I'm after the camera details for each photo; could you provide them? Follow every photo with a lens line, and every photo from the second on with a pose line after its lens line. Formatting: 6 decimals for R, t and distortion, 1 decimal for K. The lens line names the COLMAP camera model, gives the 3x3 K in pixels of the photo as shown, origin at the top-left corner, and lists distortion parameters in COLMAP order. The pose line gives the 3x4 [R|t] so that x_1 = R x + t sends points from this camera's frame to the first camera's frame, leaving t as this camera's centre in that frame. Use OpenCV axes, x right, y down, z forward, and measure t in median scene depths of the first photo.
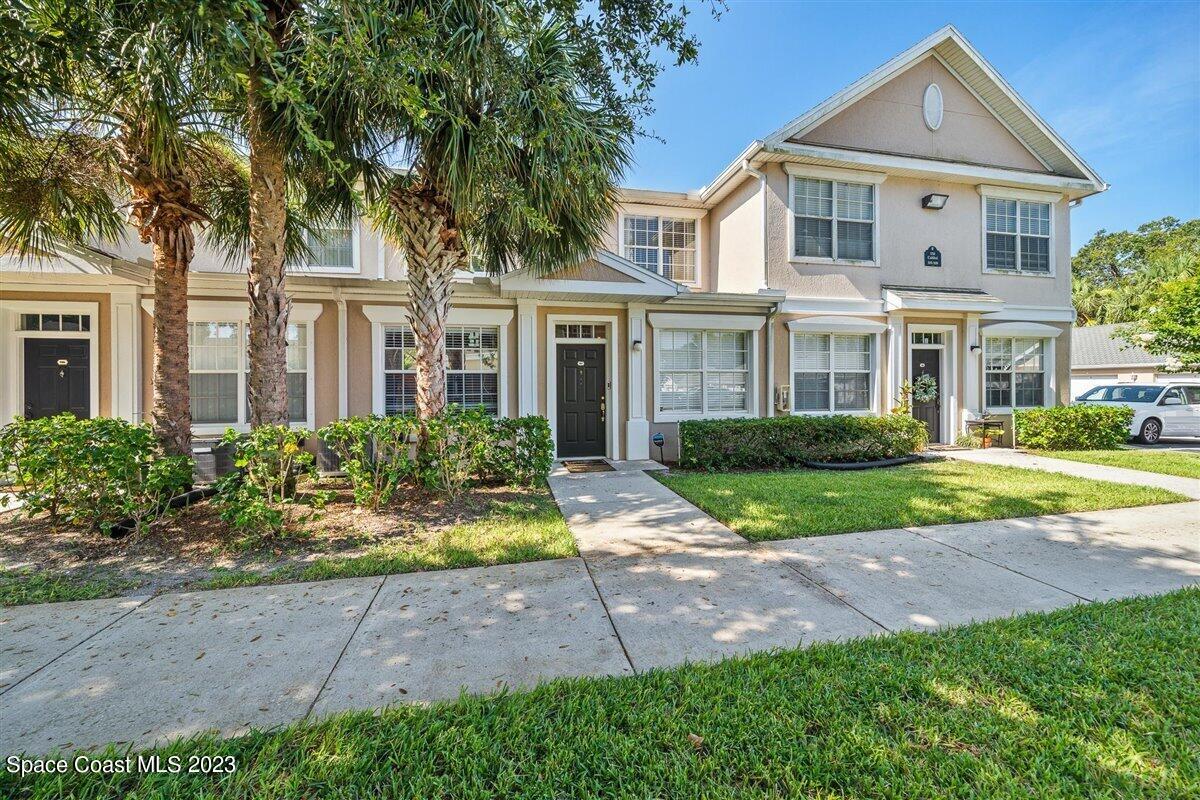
lens RADIAL K [[429.9, 0, 600.0], [0, 429.9, 395.8], [0, 0, 1]] dist [-0.002648, -0.000132]
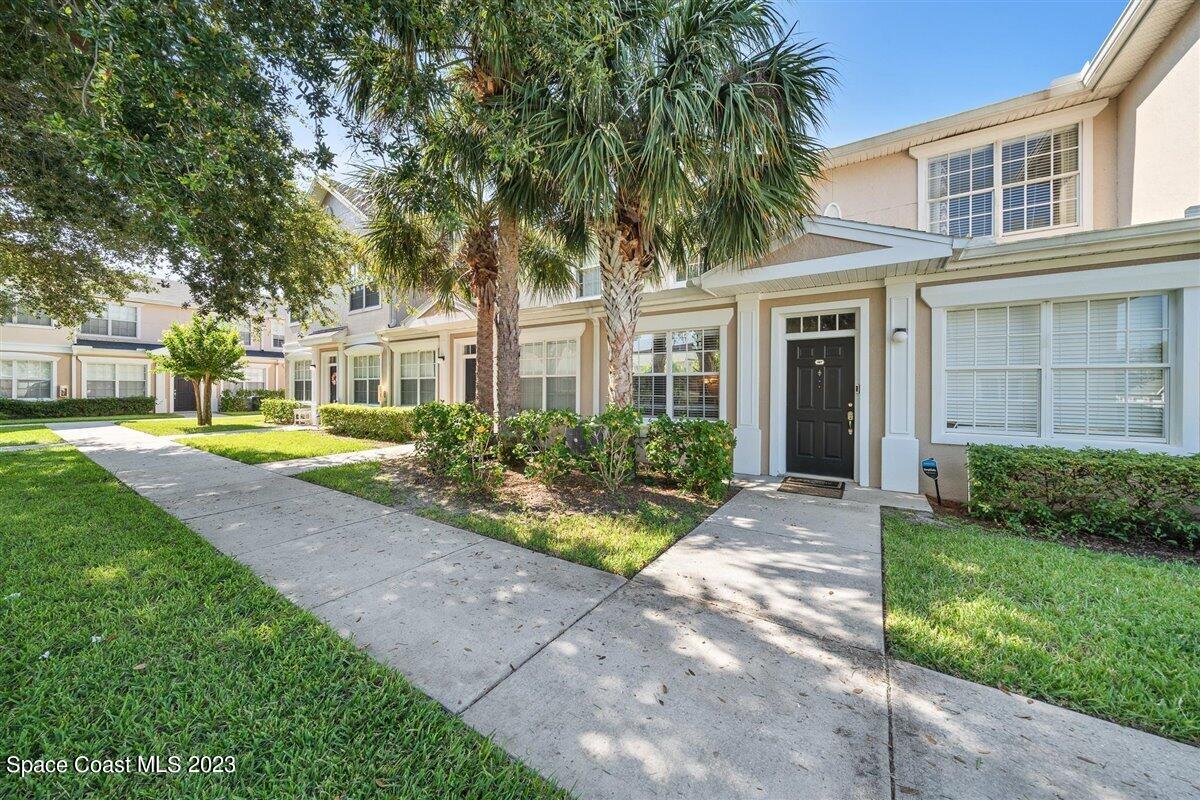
lens RADIAL K [[408.1, 0, 604.1], [0, 408.1, 395.3], [0, 0, 1]] dist [-0.004324, -0.000102]
pose [[0.706686, 0.021305, -0.707207, 0.314825], [-0.028190, 0.999601, 0.001944, -0.002044], [0.706966, 0.018562, 0.707004, 0.224046]]
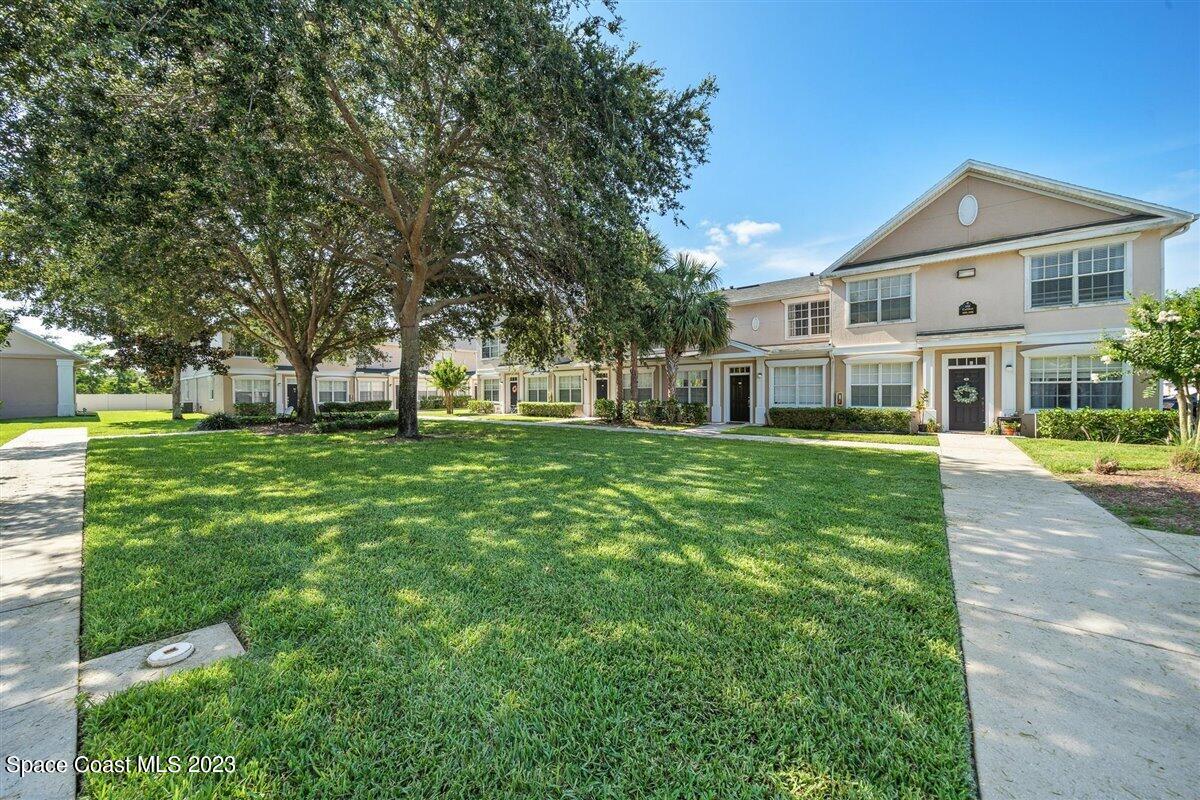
lens RADIAL K [[408.1, 0, 604.1], [0, 408.1, 395.3], [0, 0, 1]] dist [-0.004324, -0.000102]
pose [[0.651136, 0.006612, -0.758932, 1.728432], [-0.019036, 0.999790, -0.007622, 0.035711], [0.758722, 0.019410, 0.651125, -1.544719]]
